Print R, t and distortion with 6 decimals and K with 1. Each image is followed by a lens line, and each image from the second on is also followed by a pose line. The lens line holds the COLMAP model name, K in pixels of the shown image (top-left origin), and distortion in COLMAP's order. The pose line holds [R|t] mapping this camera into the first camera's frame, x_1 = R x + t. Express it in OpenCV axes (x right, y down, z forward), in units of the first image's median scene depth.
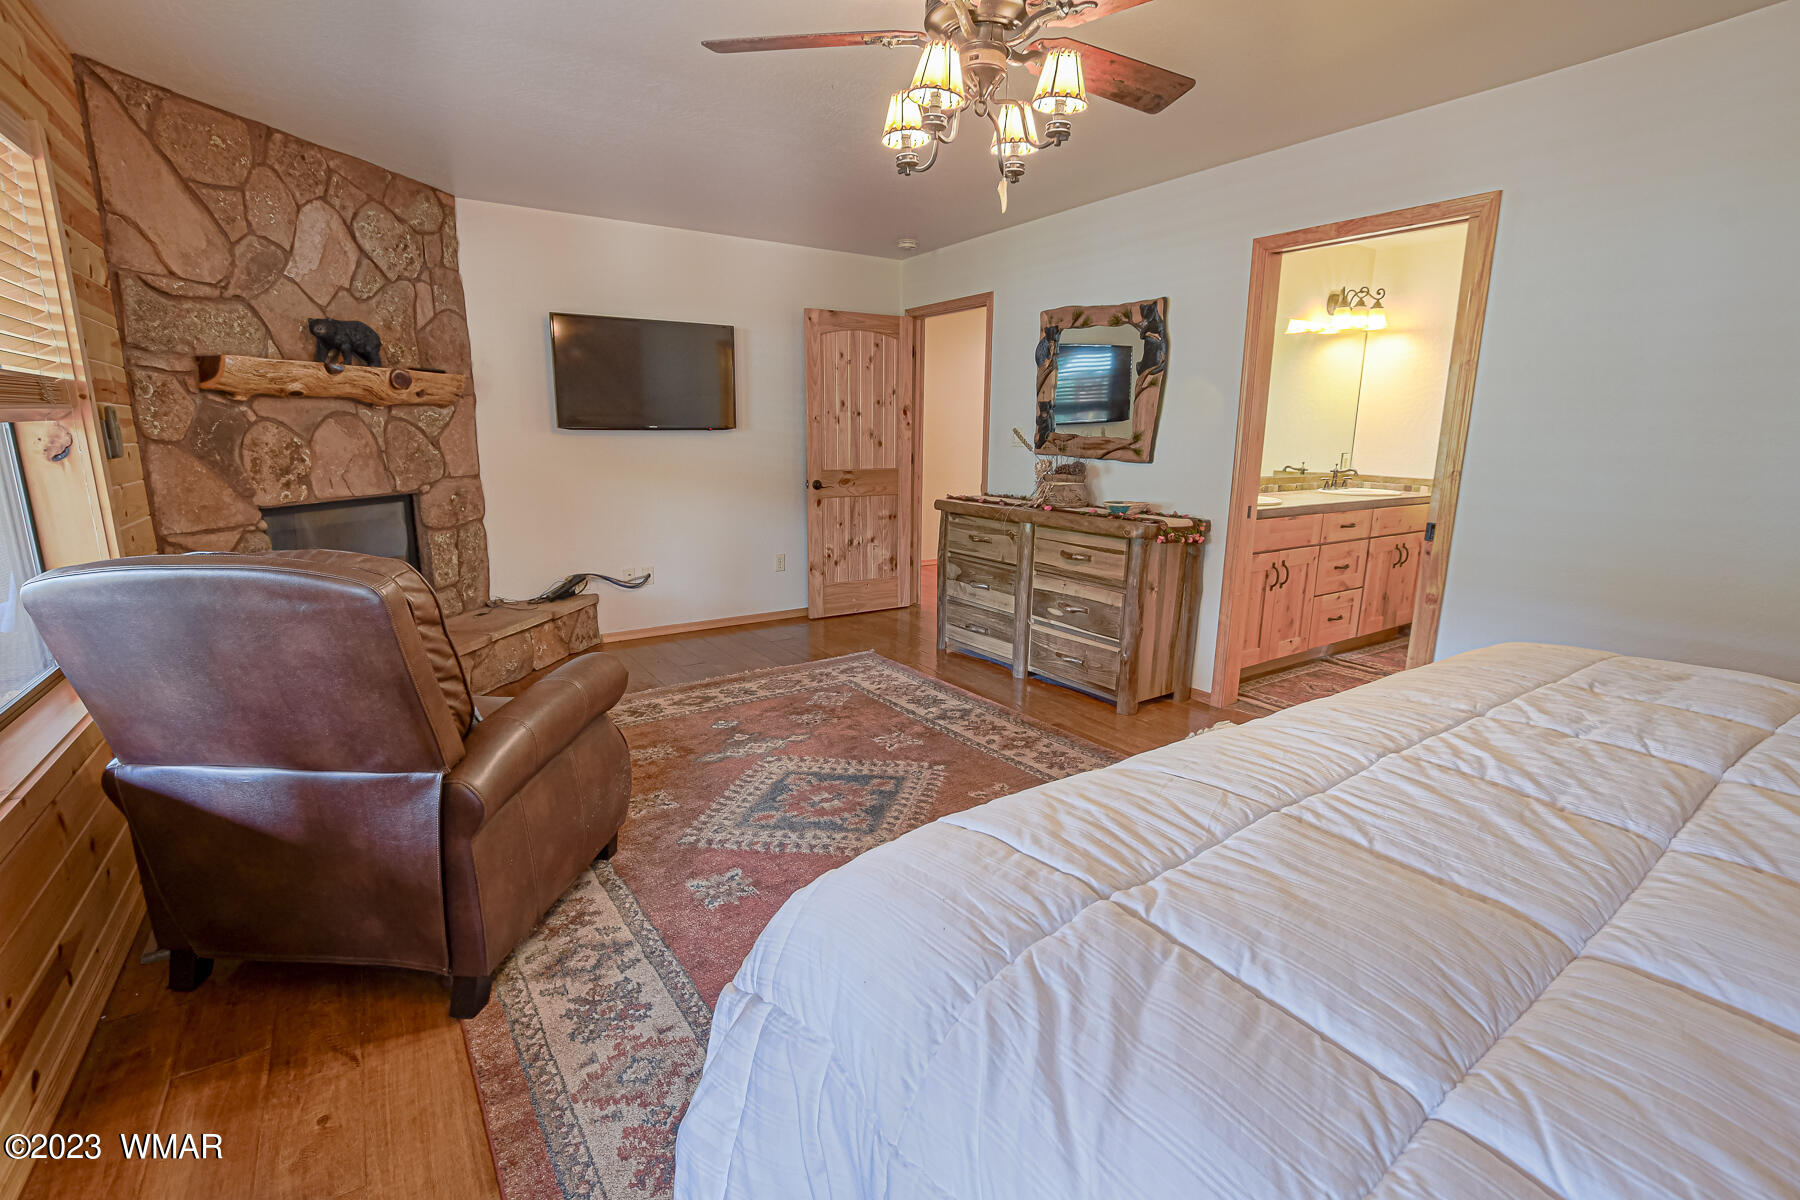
lens RADIAL K [[793.3, 0, 895.4], [0, 793.3, 602.1], [0, 0, 1]] dist [-0.037937, 0.007174]
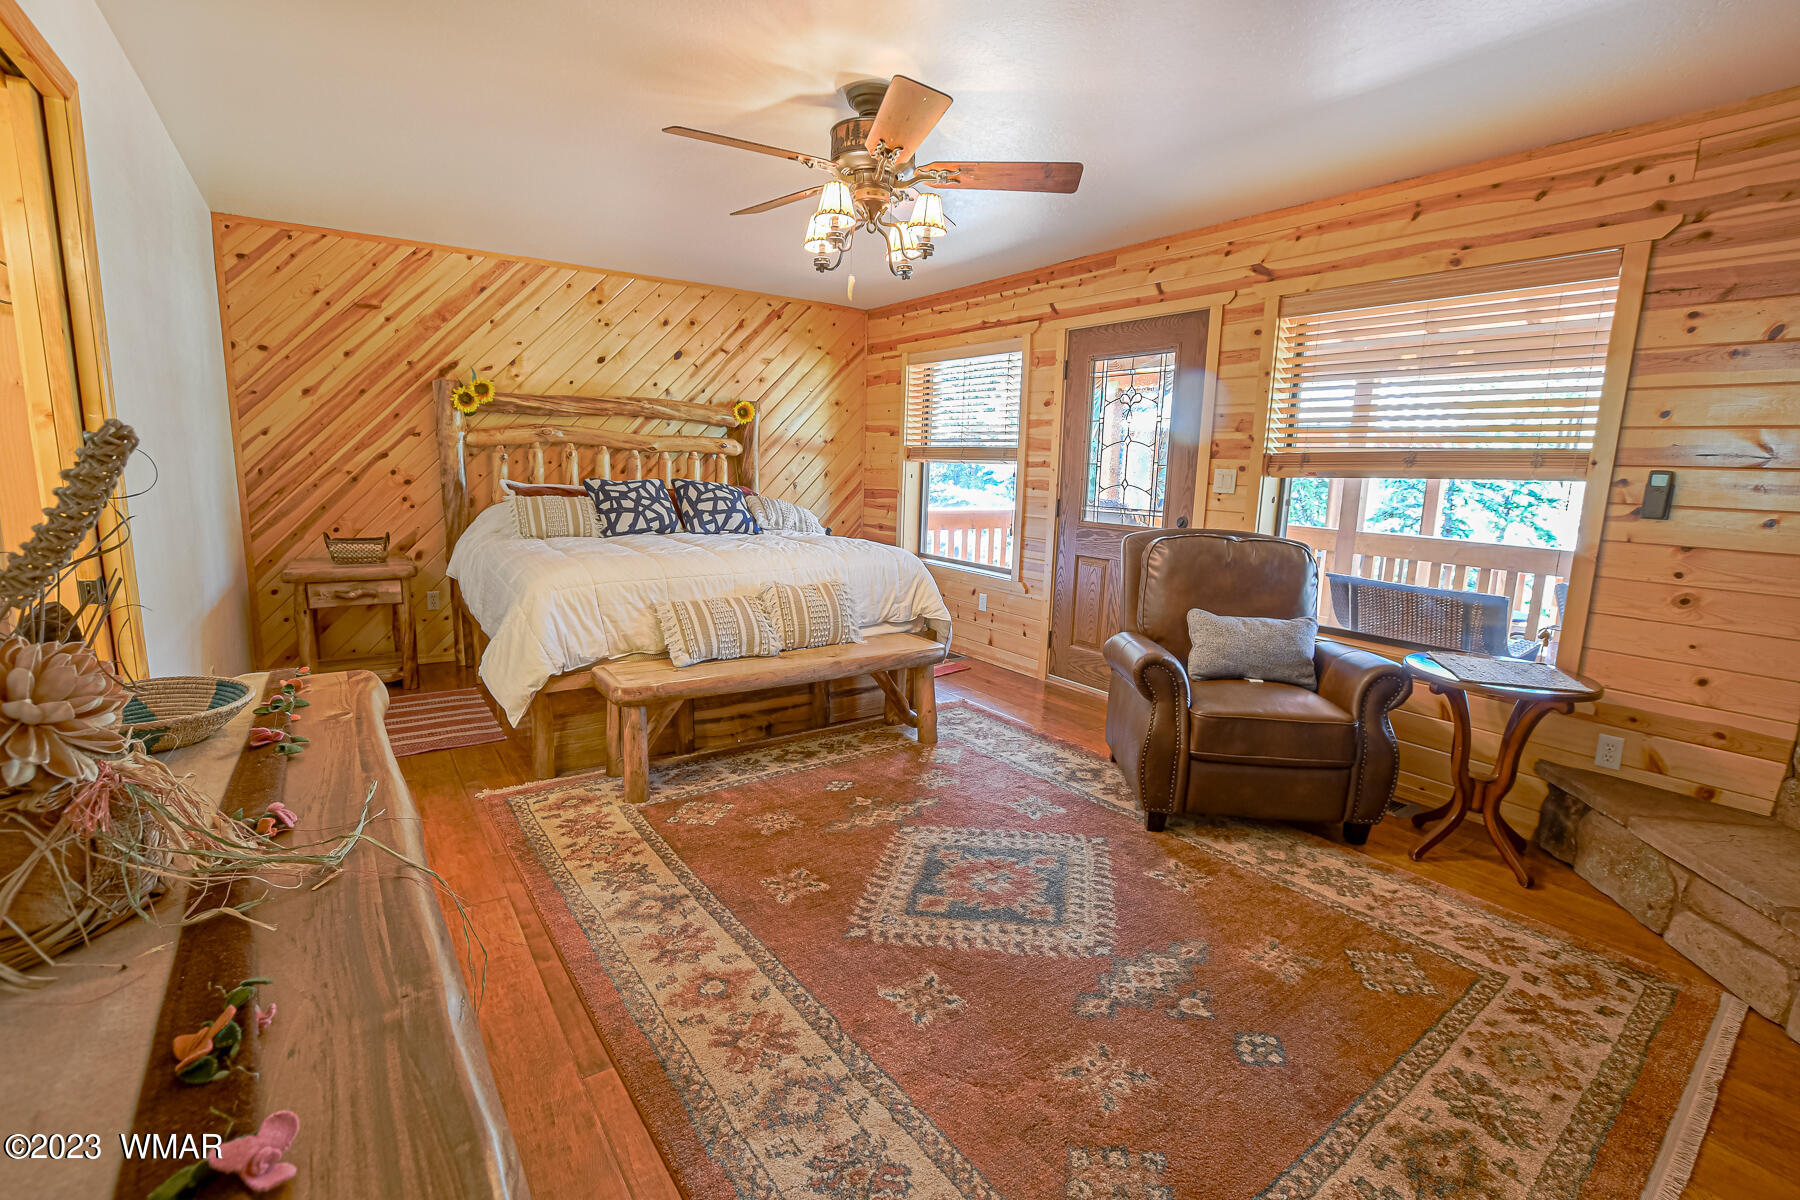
lens RADIAL K [[797.2, 0, 889.1], [0, 797.2, 596.7], [0, 0, 1]] dist [-0.025813, 0.001330]
pose [[-0.999202, -0.032606, -0.023071, 0.048436], [-0.038838, 0.928027, 0.370483, -0.308103], [0.009330, 0.371084, -0.928553, 1.410226]]
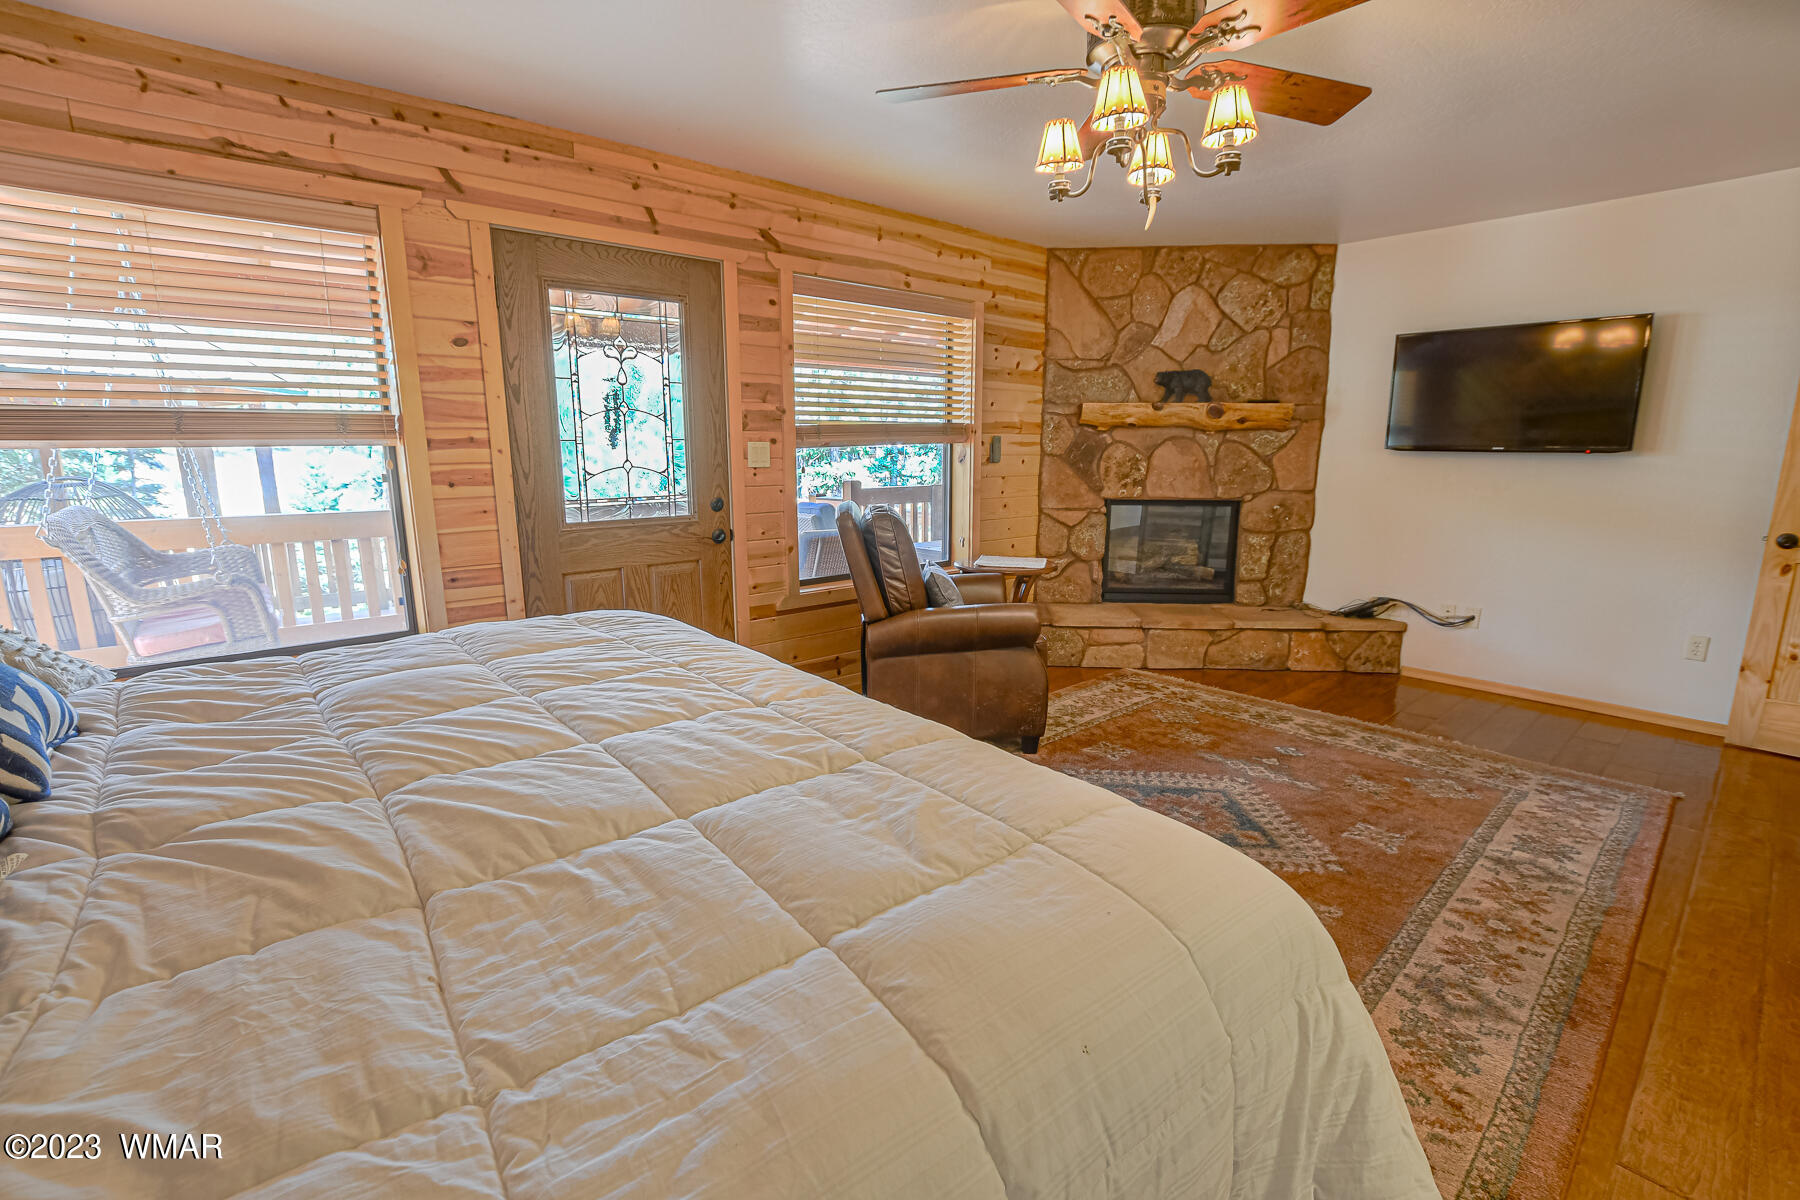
lens RADIAL K [[789.0, 0, 893.7], [0, 789.0, 607.0], [0, 0, 1]] dist [-0.047706, 0.011020]
pose [[0.114353, 0.188052, -0.975479, 0.653497], [-0.208625, 0.964570, 0.161492, -0.072197], [0.971287, 0.185042, 0.149534, 0.363196]]
